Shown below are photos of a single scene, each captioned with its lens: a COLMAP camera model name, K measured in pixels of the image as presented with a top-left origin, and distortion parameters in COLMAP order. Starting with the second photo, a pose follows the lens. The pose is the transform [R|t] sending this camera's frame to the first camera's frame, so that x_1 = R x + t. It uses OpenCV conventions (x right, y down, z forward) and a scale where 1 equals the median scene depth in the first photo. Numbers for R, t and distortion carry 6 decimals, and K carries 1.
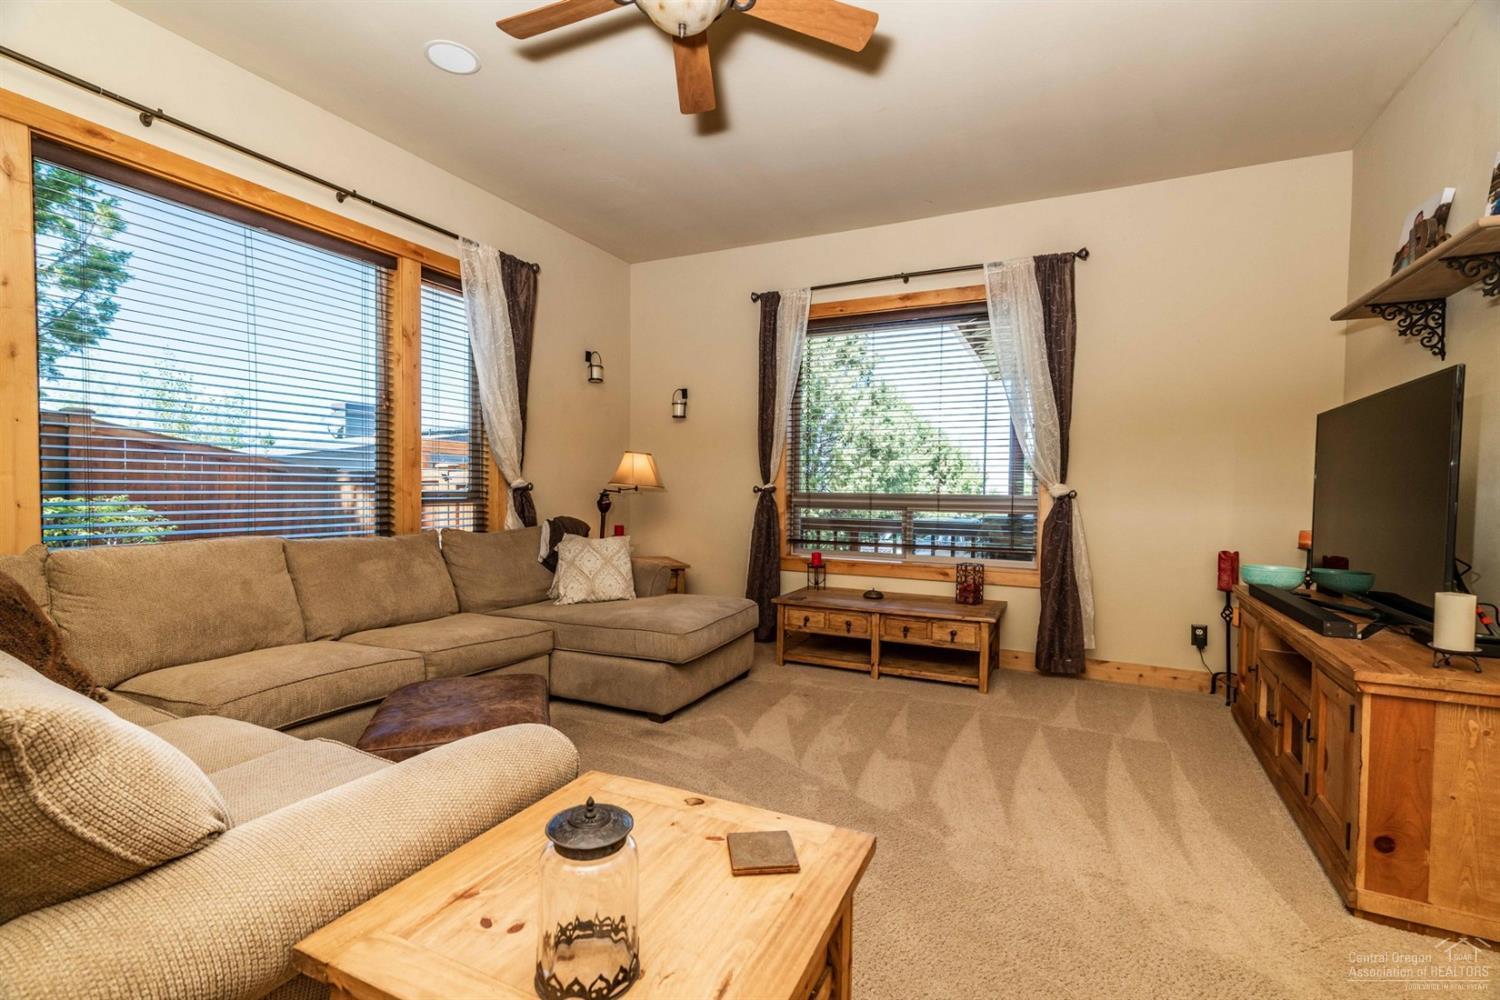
lens RADIAL K [[671.7, 0, 748.4], [0, 671.7, 510.1], [0, 0, 1]] dist [-0.005034, 0.000585]
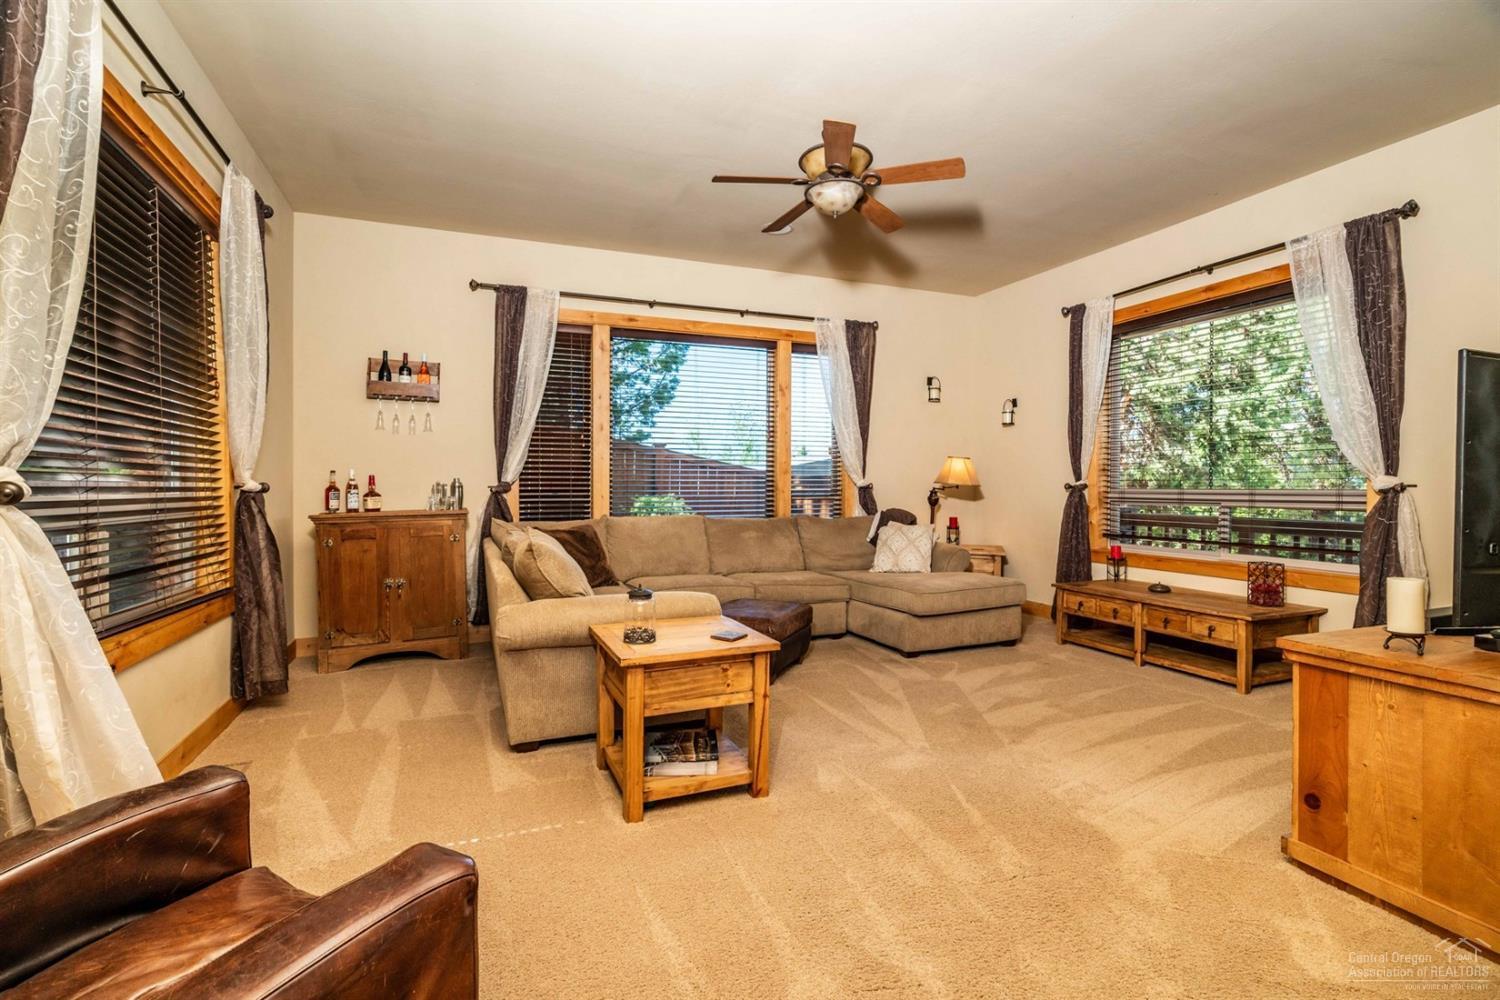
lens RADIAL K [[683.2, 0, 748.0], [0, 683.2, 486.5], [0, 0, 1]] dist [-0.001755, -0.000092]
pose [[0.747211, -0.010750, -0.664500, 0.446152], [-0.012844, 0.999449, -0.030611, 0.012431], [0.664463, 0.031408, 0.746661, -0.209288]]
